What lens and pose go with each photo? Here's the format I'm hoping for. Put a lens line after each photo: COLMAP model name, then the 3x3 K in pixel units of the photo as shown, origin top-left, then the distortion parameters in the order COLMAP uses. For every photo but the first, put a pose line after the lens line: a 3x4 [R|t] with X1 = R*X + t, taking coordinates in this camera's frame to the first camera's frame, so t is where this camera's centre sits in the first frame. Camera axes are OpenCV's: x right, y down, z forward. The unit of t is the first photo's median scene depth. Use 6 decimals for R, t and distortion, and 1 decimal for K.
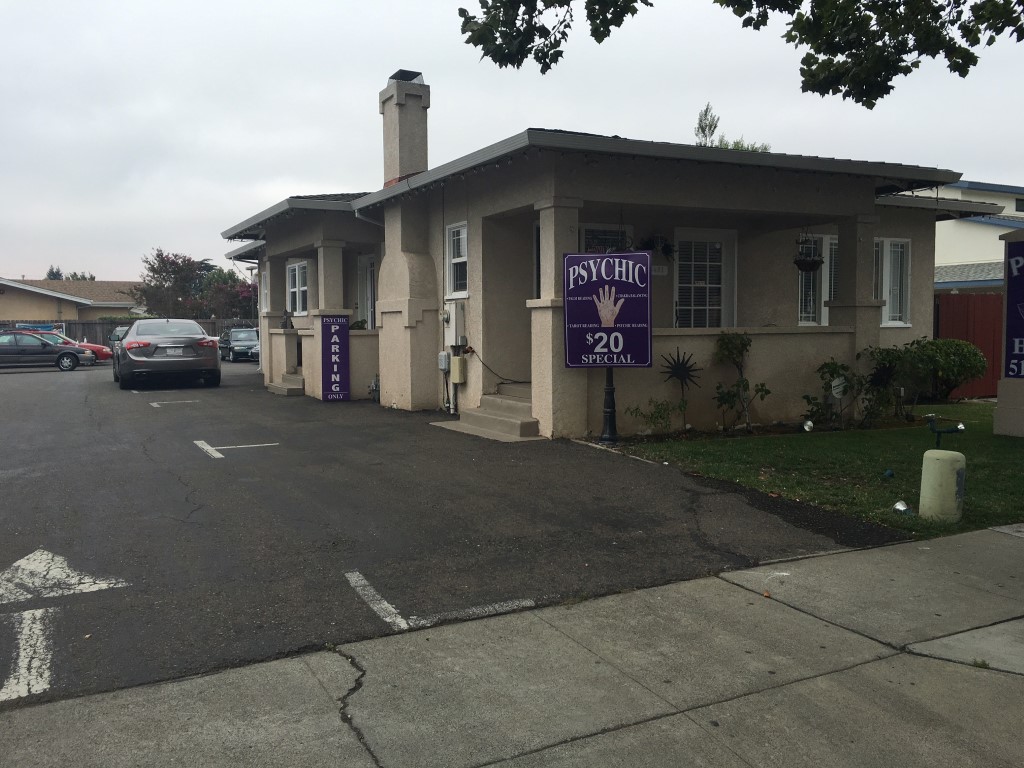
lens RADIAL K [[874.6, 0, 510.1], [0, 874.6, 367.0], [0, 0, 1]] dist [0.088237, -0.111393]
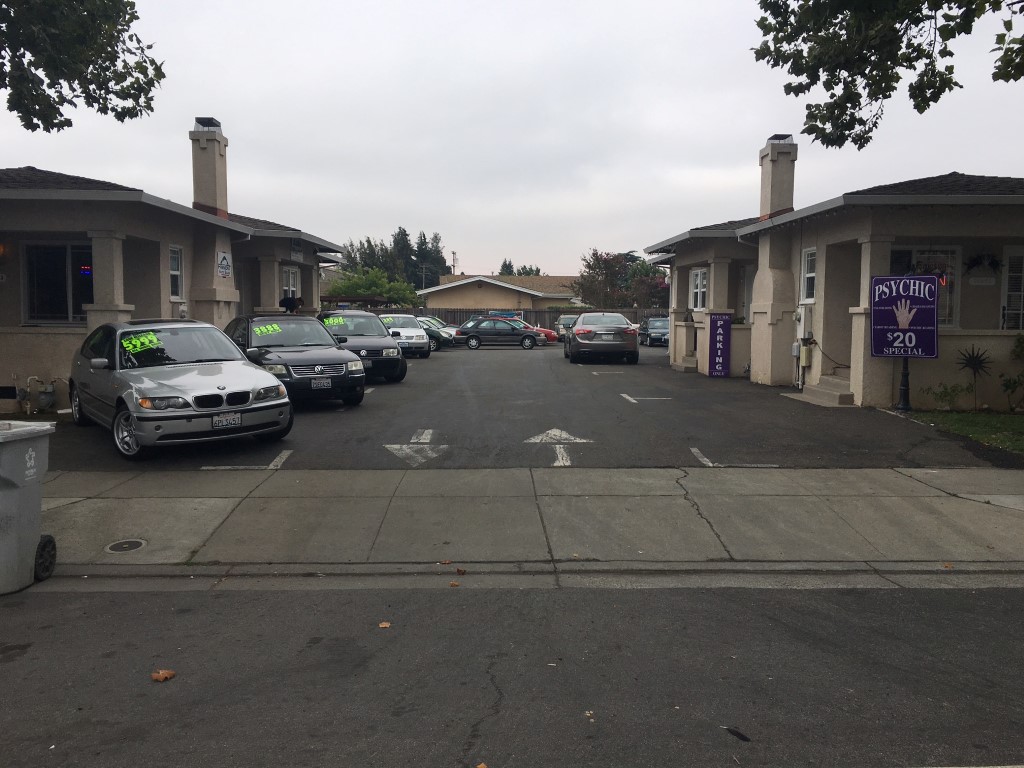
lens RADIAL K [[874.6, 0, 510.1], [0, 874.6, 367.0], [0, 0, 1]] dist [0.088237, -0.111393]
pose [[0.893347, 0.042285, -0.447374, 0.123277], [-0.035594, 0.999093, 0.023358, 0.003408], [0.447956, -0.004943, 0.894042, -0.365417]]
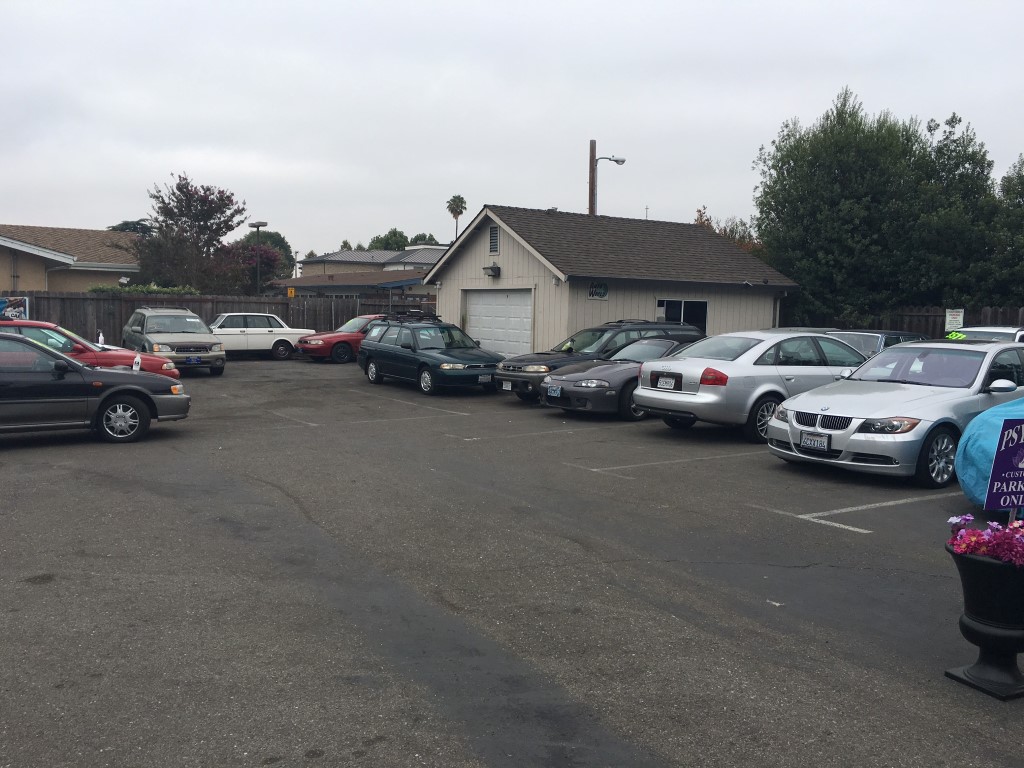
lens RADIAL K [[874.6, 0, 510.1], [0, 874.6, 367.0], [0, 0, 1]] dist [0.088237, -0.111393]
pose [[0.995303, 0.023802, 0.093832, -0.841415], [-0.025861, 0.999449, 0.020794, -0.083271], [-0.093285, -0.023123, 0.995371, 1.401379]]
